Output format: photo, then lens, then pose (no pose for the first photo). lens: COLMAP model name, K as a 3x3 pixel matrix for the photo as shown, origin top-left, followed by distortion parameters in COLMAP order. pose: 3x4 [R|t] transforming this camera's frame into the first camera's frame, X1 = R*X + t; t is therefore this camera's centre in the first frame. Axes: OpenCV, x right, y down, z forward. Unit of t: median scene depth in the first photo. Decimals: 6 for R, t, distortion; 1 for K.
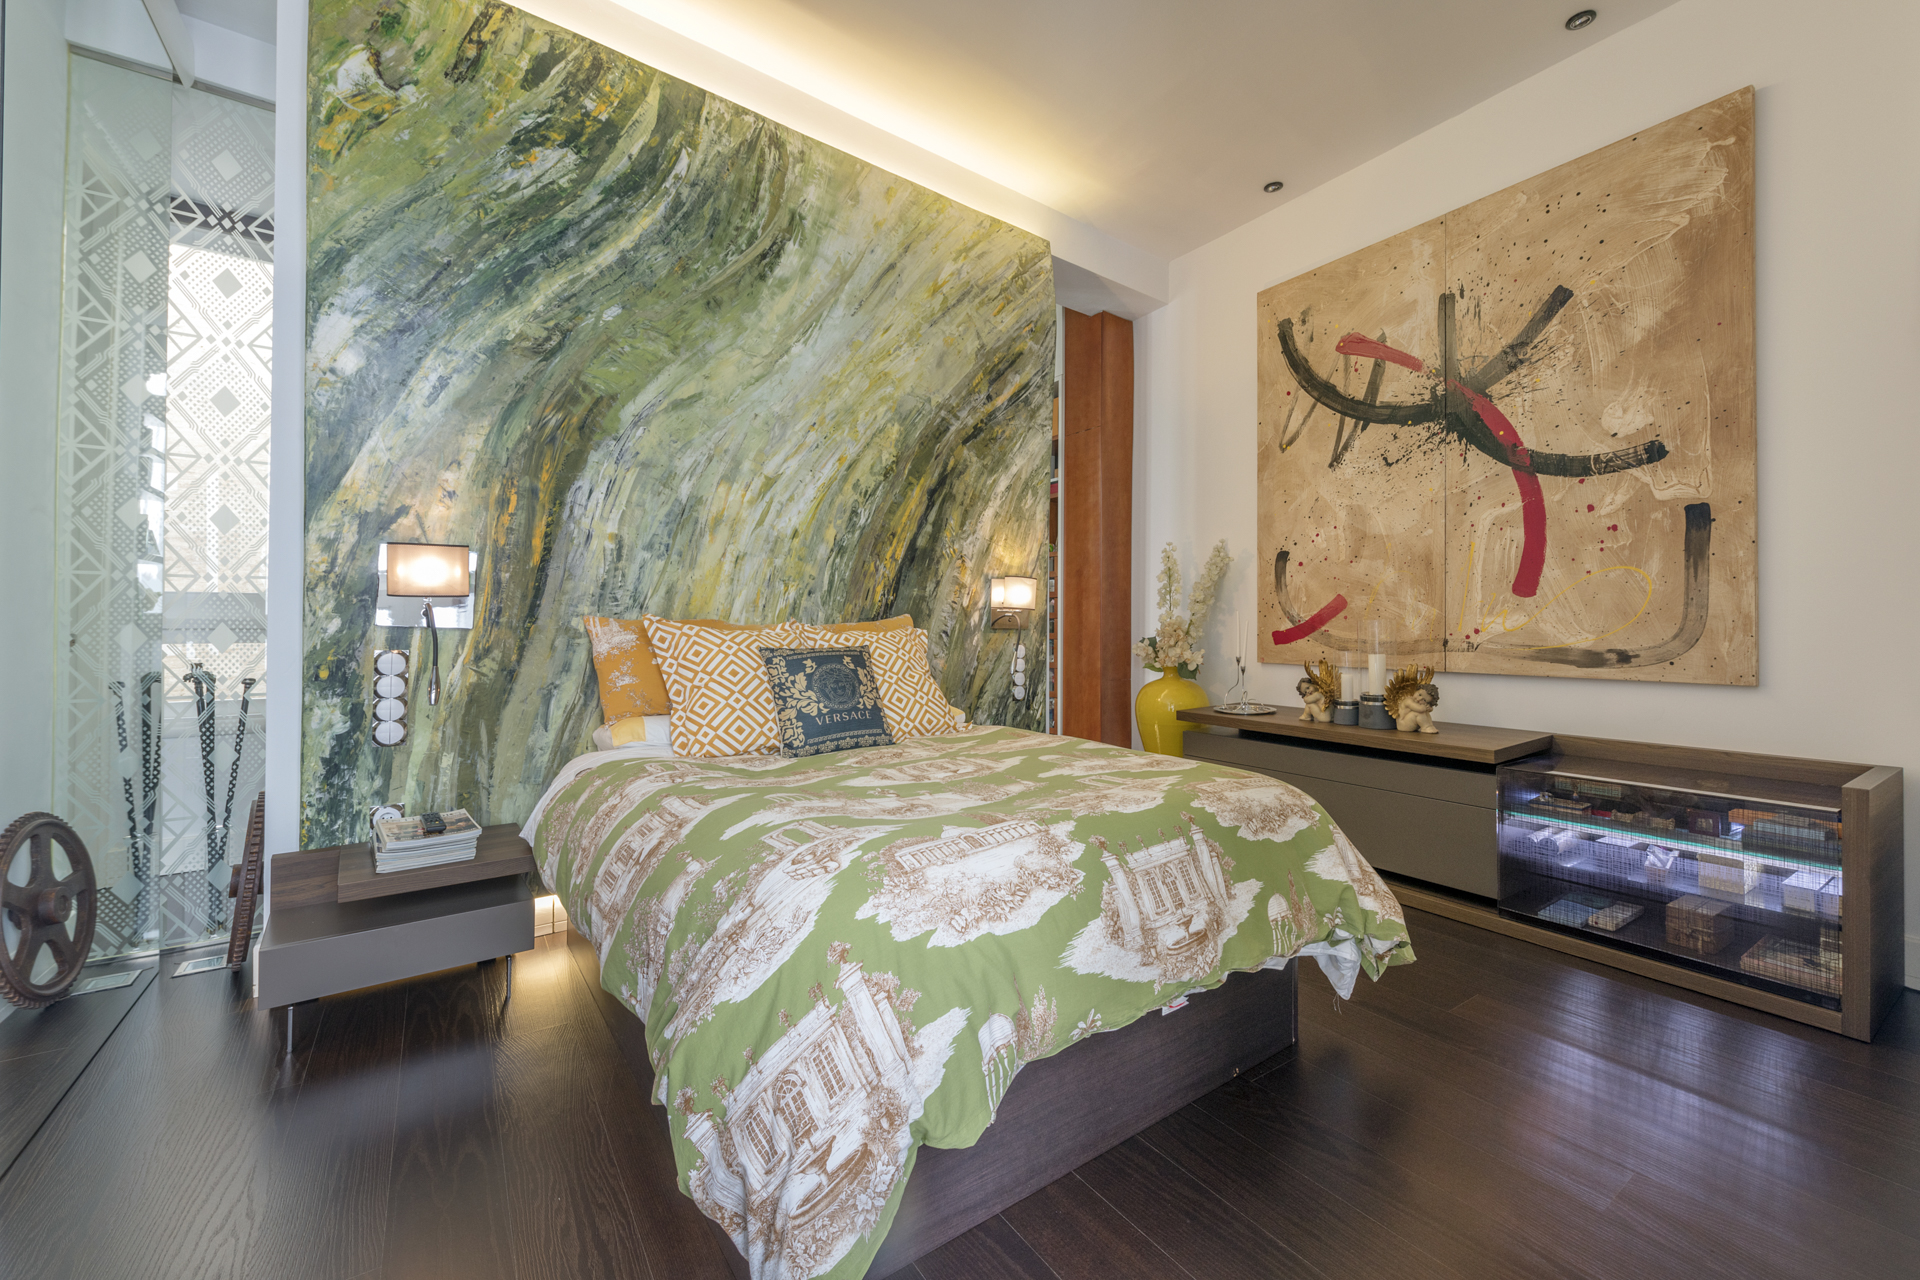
lens RADIAL K [[750.0, 0, 953.5], [0, 750.0, 620.6], [0, 0, 1]] dist [0.000279, 0.000049]
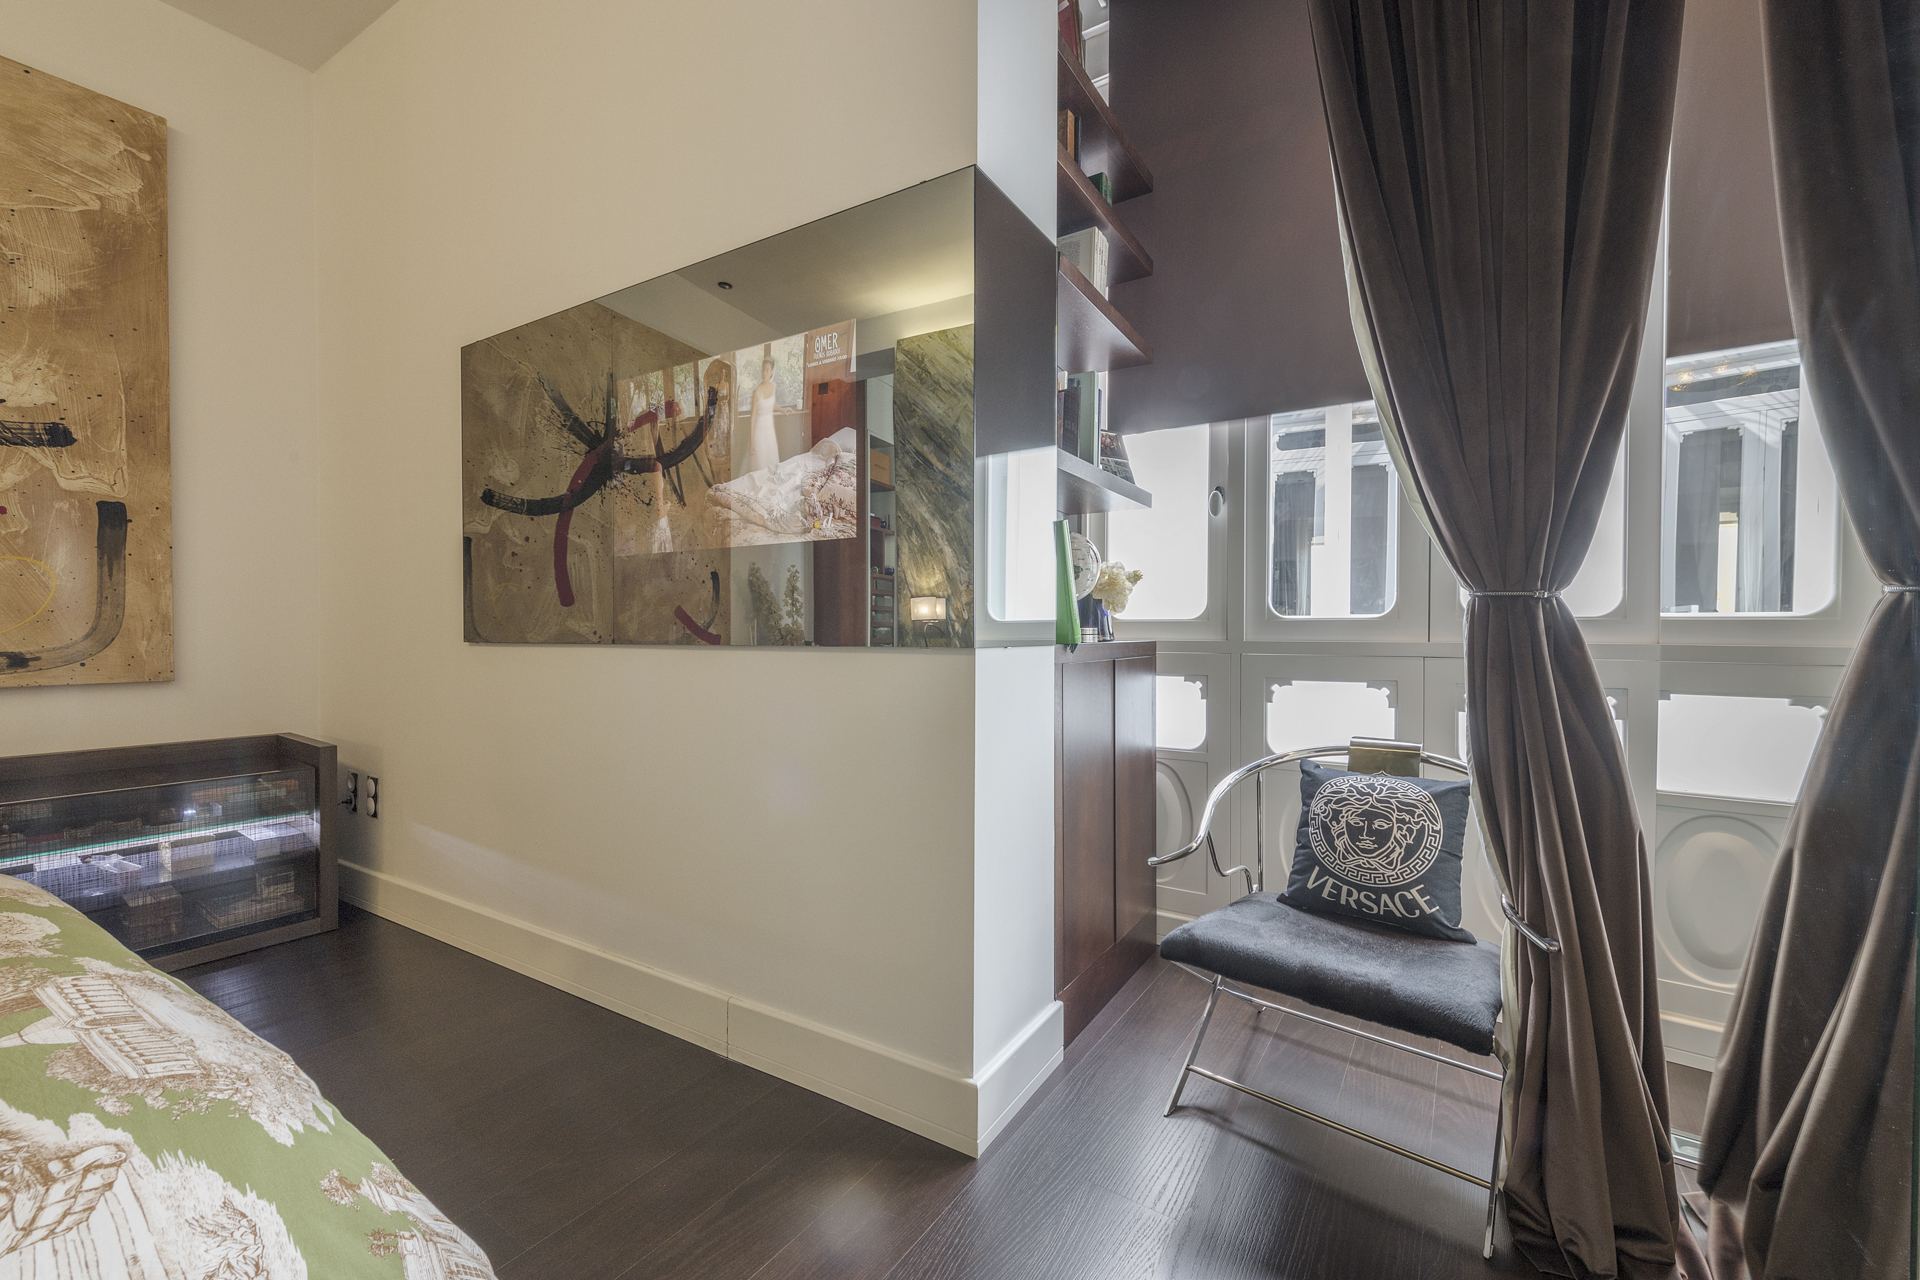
lens RADIAL K [[778.3, 0, 959.9], [0, 778.3, 650.1], [0, 0, 1]] dist [-0.001294, -0.000234]
pose [[-0.375927, -0.025859, 0.926288, -0.380373], [-0.006312, 0.999659, 0.025346, 0.006938], [-0.926628, 0.003681, -0.375962, 0.346300]]
